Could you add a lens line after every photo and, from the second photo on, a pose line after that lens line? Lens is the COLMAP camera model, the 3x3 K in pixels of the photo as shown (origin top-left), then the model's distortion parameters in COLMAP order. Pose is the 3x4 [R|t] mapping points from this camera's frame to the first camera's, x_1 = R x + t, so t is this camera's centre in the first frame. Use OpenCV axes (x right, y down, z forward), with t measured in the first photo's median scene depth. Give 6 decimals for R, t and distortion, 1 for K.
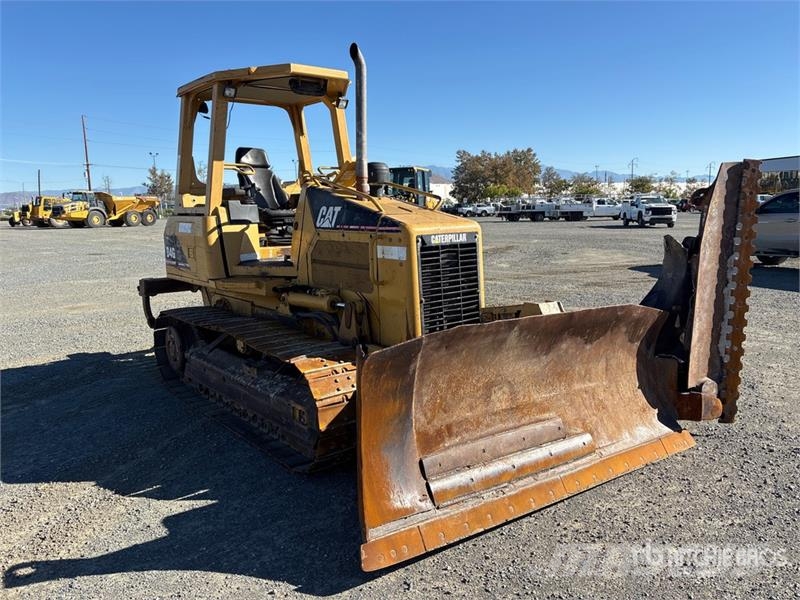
lens RADIAL K [[600.2, 0, 400.0], [0, 600.2, 300.0], [0, 0, 1]] dist [0.046021, -0.046094]
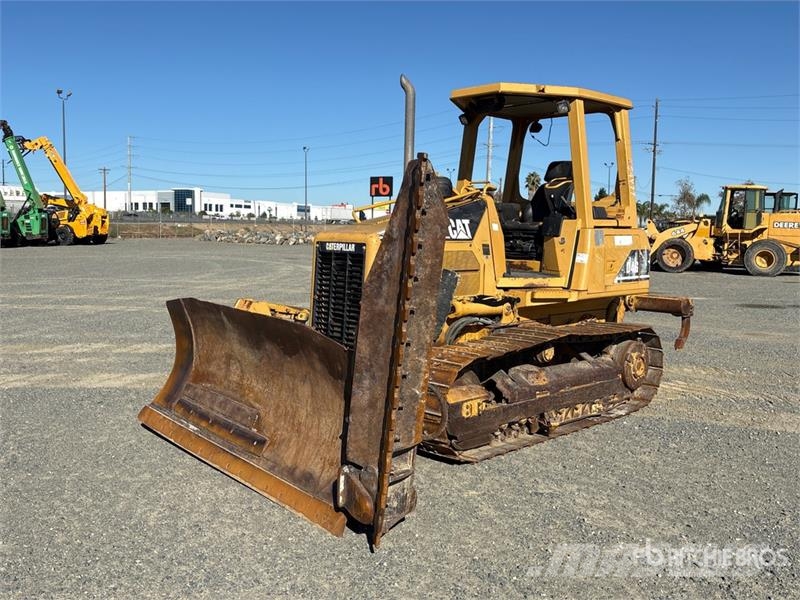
lens RADIAL K [[777.2, 0, 400.6], [0, 777.2, 271.5], [0, 0, 1]] dist [0.005290, 0.002112]
pose [[0.080008, 0.076693, -0.993839, 1.451453], [-0.169683, 0.983531, 0.062238, -0.159820], [0.982246, 0.163658, 0.091704, 0.952921]]
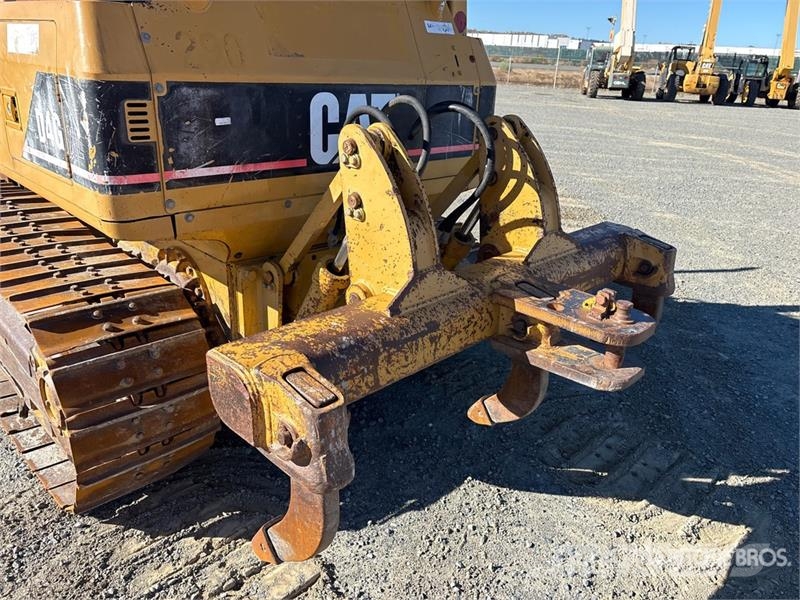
lens RADIAL K [[610.2, 0, 405.5], [0, 610.2, 304.8], [0, 0, 1]] dist [0.040987, -0.041565]
pose [[-0.995808, -0.006345, -0.091243, -0.389906], [-0.052082, 0.859397, 0.508649, -0.276607], [0.075186, 0.511269, -0.856126, 2.051815]]
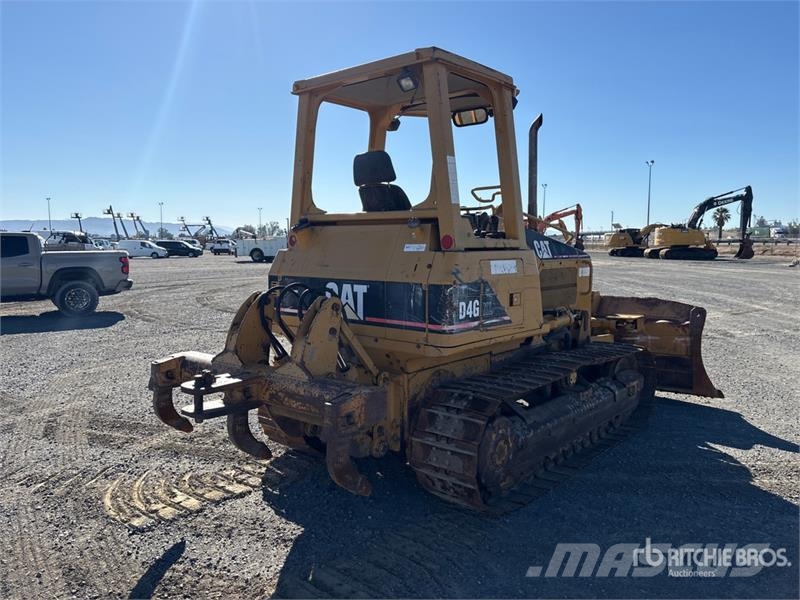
lens RADIAL K [[602.2, 0, 387.6], [0, 602.2, 284.4], [0, 0, 1]] dist [0.008593, -0.007252]
pose [[-0.146774, -0.062471, 0.987195, -1.347330], [0.154240, 0.984351, 0.085223, -0.236494], [-0.977071, 0.164773, -0.134842, 1.587359]]
